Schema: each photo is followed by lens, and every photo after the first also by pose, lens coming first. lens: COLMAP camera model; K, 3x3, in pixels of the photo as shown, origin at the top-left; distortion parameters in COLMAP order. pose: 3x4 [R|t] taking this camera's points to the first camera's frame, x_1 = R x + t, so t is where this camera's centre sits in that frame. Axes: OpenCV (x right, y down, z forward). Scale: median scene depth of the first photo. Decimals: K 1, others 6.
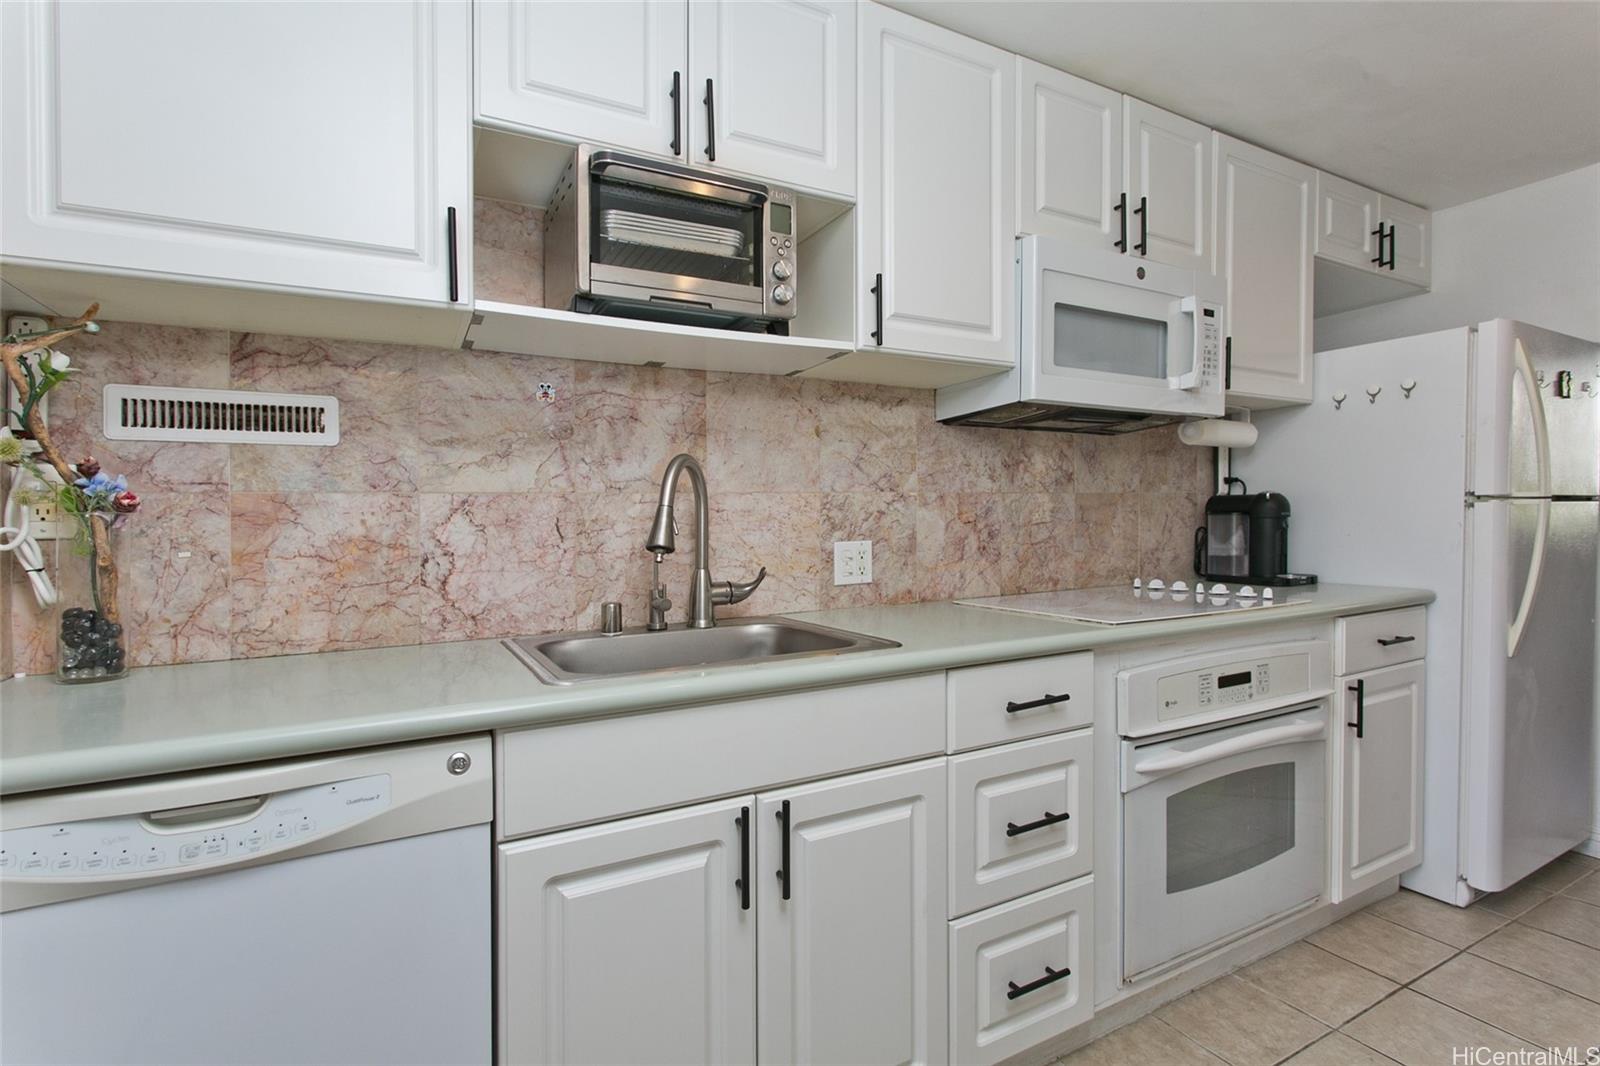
lens RADIAL K [[759.4, 0, 795.2], [0, 759.4, 532.9], [0, 0, 1]] dist [-0.002540, 0.000863]
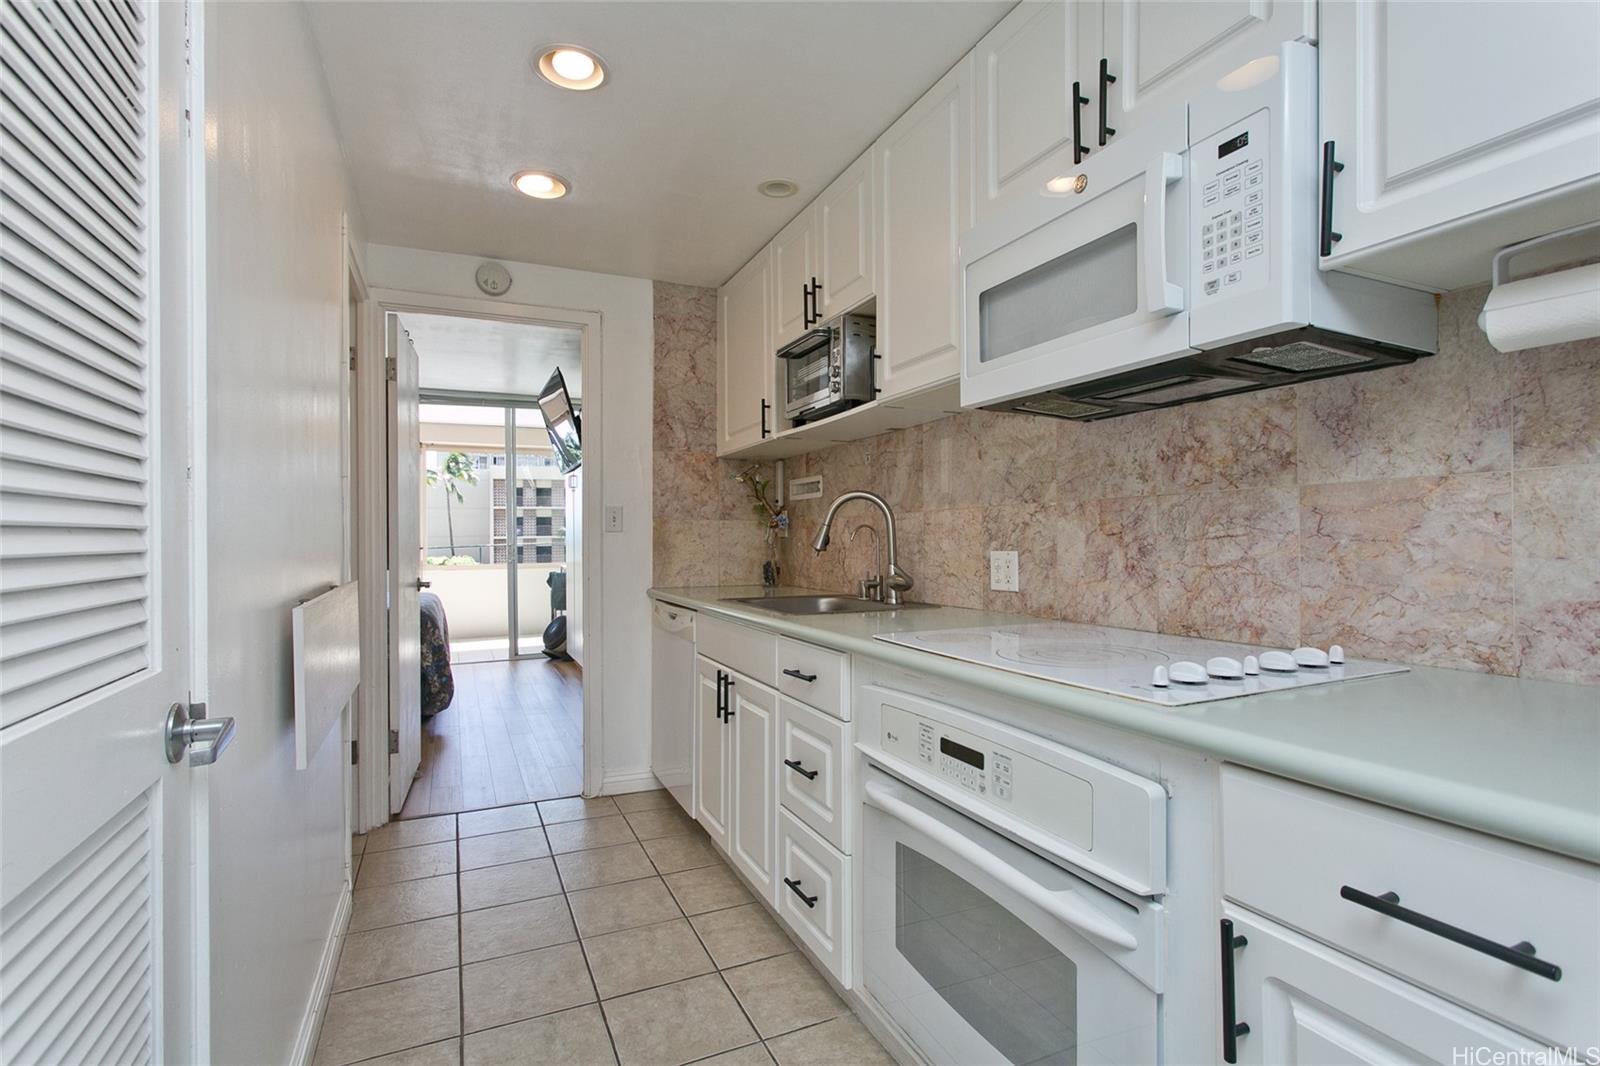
lens RADIAL K [[759.4, 0, 795.2], [0, 759.4, 532.9], [0, 0, 1]] dist [-0.002540, 0.000863]
pose [[-0.068539, 0.011765, -0.997579, 1.118355], [-0.002230, 0.999926, 0.011945, -0.025666], [0.997646, 0.003043, -0.068507, 0.746191]]
